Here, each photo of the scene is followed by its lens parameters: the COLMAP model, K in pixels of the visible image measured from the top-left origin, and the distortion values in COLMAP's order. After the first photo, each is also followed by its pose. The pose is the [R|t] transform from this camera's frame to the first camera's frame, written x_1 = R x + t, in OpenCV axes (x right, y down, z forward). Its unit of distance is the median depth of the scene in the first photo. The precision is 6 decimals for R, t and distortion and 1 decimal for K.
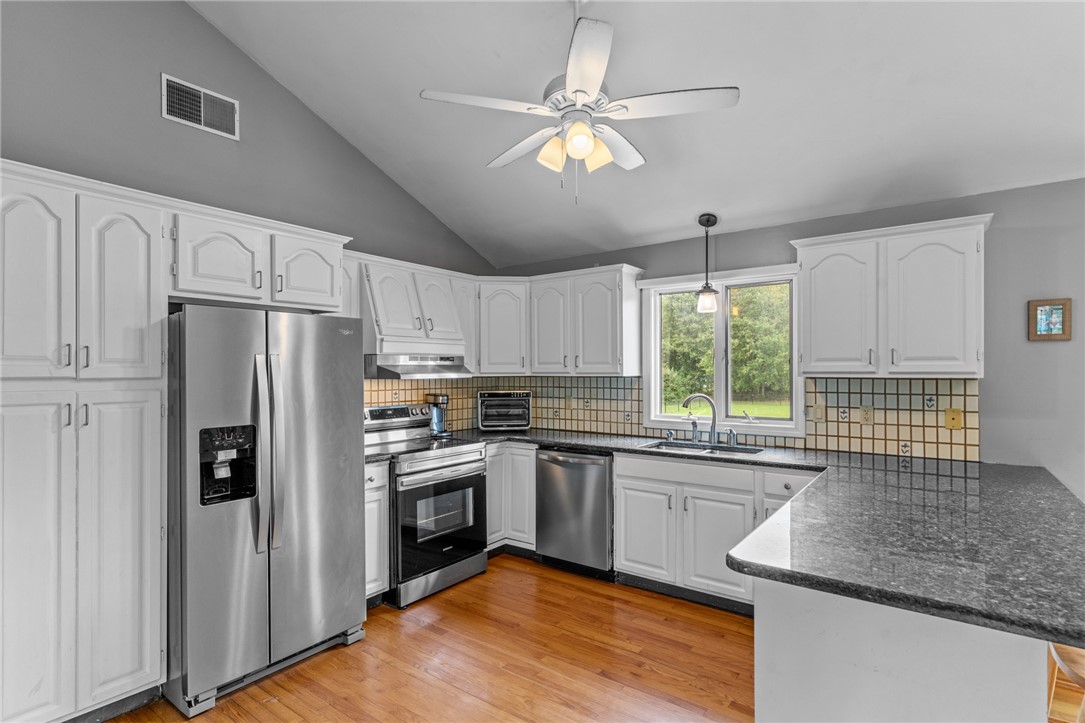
lens RADIAL K [[544.8, 0, 538.8], [0, 544.8, 370.9], [0, 0, 1]] dist [0.004311, -0.003506]
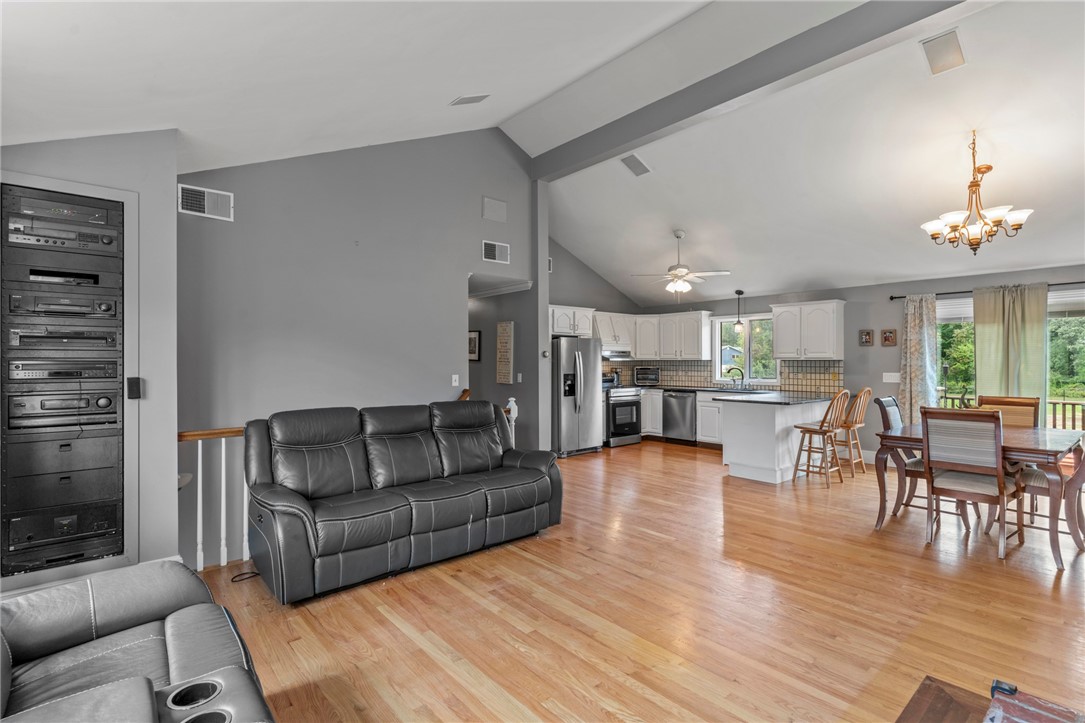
lens RADIAL K [[520.6, 0, 540.4], [0, 520.6, 362.0], [0, 0, 1]] dist [0.005089, -0.000753]
pose [[0.977828, 0.002968, -0.209389, -0.053259], [-0.002253, 0.999991, 0.003649, 0.013253], [0.209398, -0.003097, 0.977826, -1.337024]]
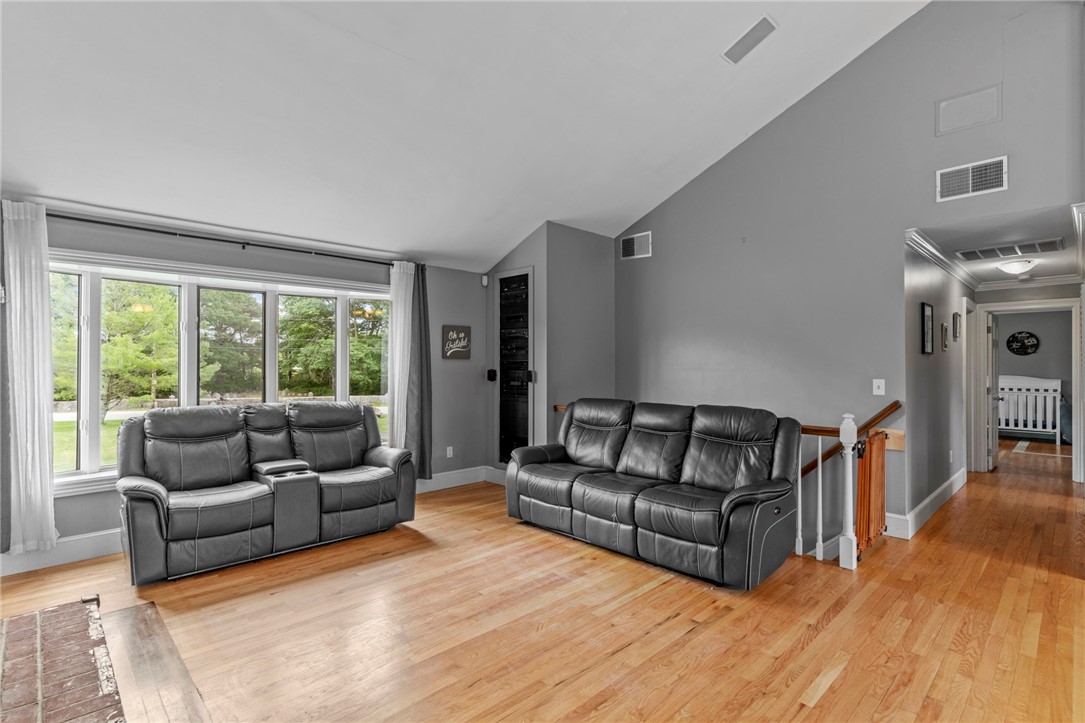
lens RADIAL K [[520.6, 0, 539.7], [0, 520.6, 362.1], [0, 0, 1]] dist [0.005089, -0.000753]
pose [[-0.154703, -0.000319, -0.987961, 0.590249], [0.002361, 0.999997, -0.000692, 0.020137], [0.987958, -0.002440, -0.154701, -0.414273]]
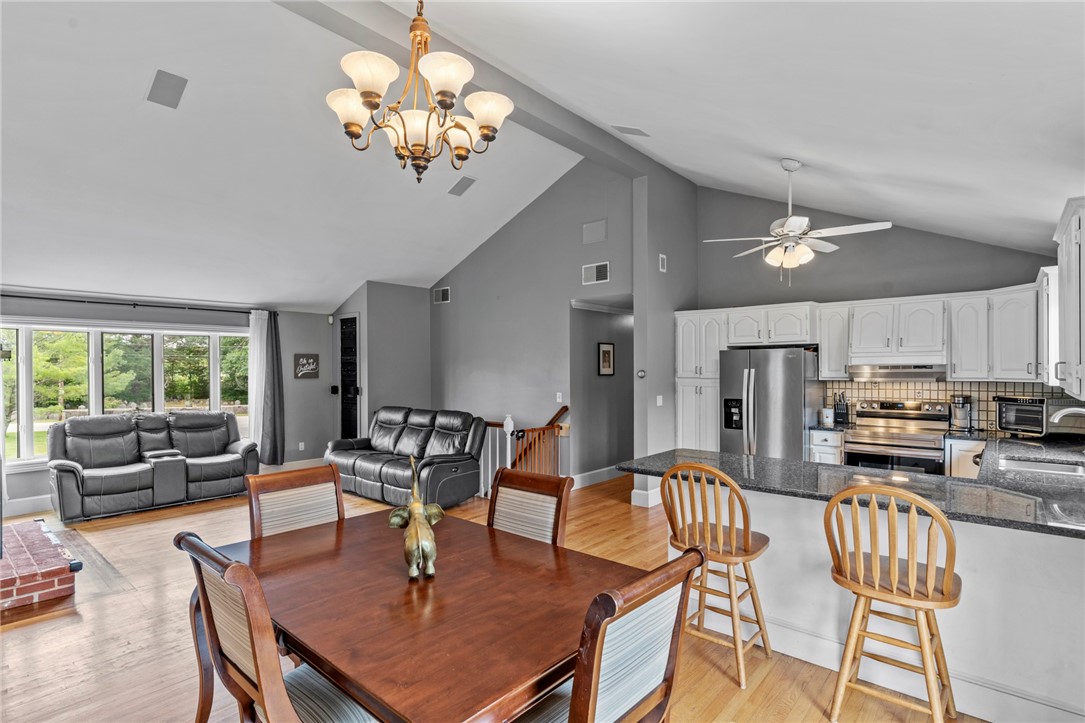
lens RADIAL K [[544.8, 0, 546.0], [0, 544.8, 373.0], [0, 0, 1]] dist [0.004311, -0.003506]
pose [[-0.063170, 0.013780, -0.997908, 1.238537], [0.007675, 0.999882, 0.013321, -0.033734], [0.997973, -0.006817, -0.063268, 0.205848]]
